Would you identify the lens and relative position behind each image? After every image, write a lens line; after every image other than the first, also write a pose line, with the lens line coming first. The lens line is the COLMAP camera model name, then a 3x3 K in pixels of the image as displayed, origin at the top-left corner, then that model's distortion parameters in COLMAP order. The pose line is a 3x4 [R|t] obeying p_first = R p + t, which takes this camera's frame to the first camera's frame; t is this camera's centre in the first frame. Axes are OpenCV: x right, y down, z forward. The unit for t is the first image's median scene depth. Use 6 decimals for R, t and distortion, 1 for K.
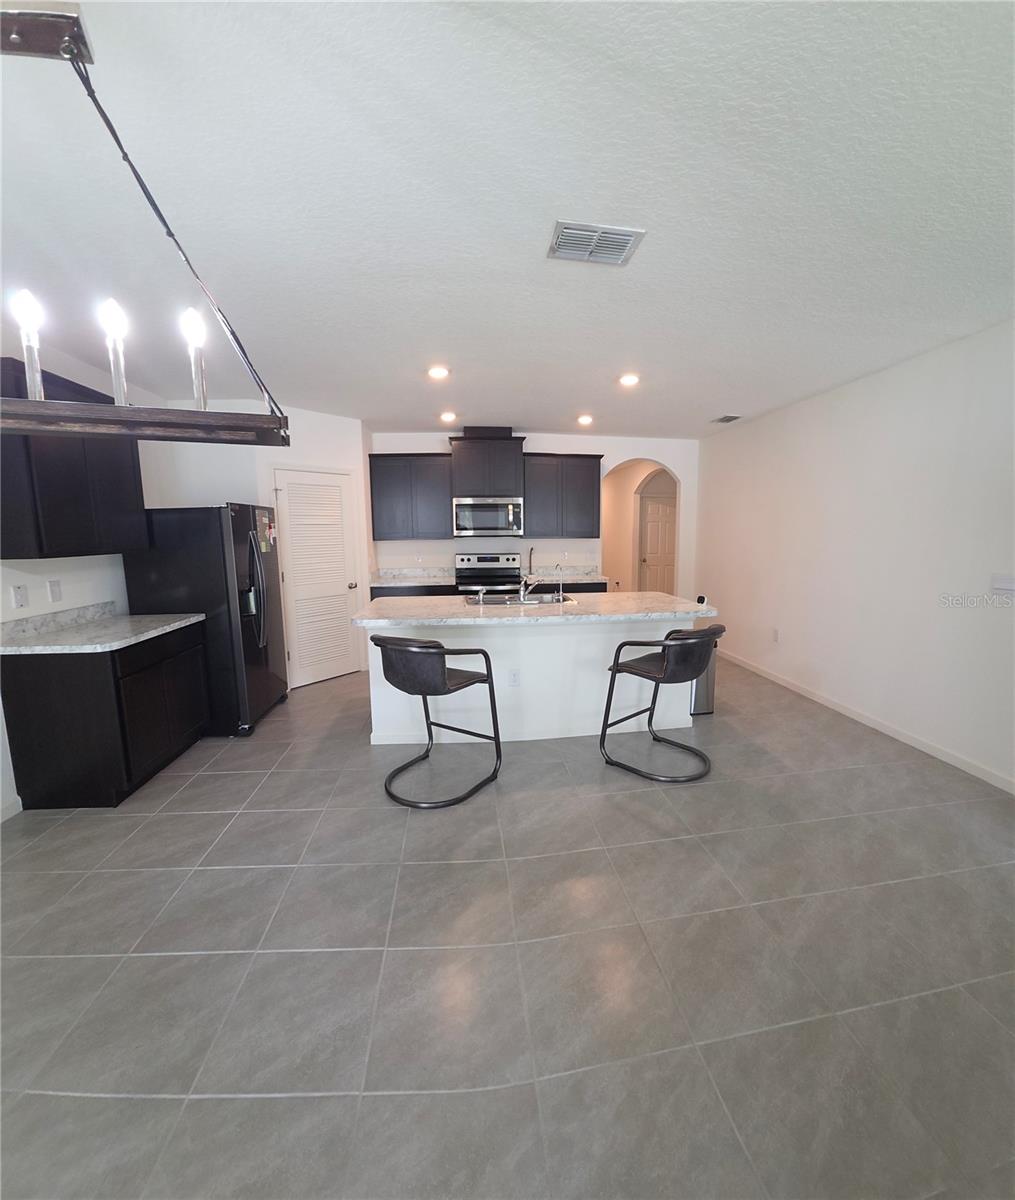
lens RADIAL K [[464.7, 0, 507.5], [0, 464.7, 600.0], [0, 0, 1]] dist [-0.074492, 0.008526]
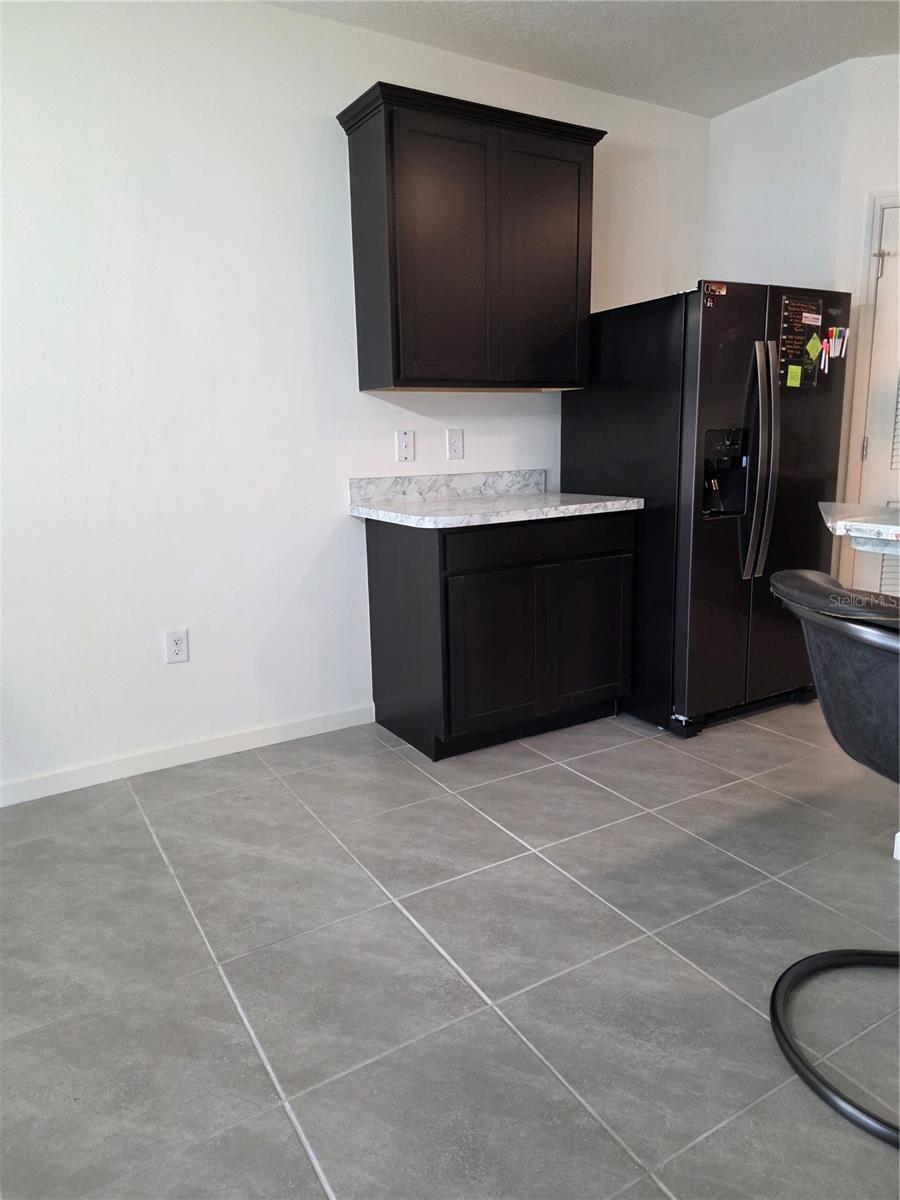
lens RADIAL K [[790.1, 0, 450.0], [0, 790.1, 600.0], [0, 0, 1]] dist [0.067720, -0.061952]
pose [[0.432413, 0.184003, -0.882702, 0.126920], [-0.102191, 0.982650, 0.154776, 0.027676], [0.895866, 0.023277, 0.443714, 0.381374]]
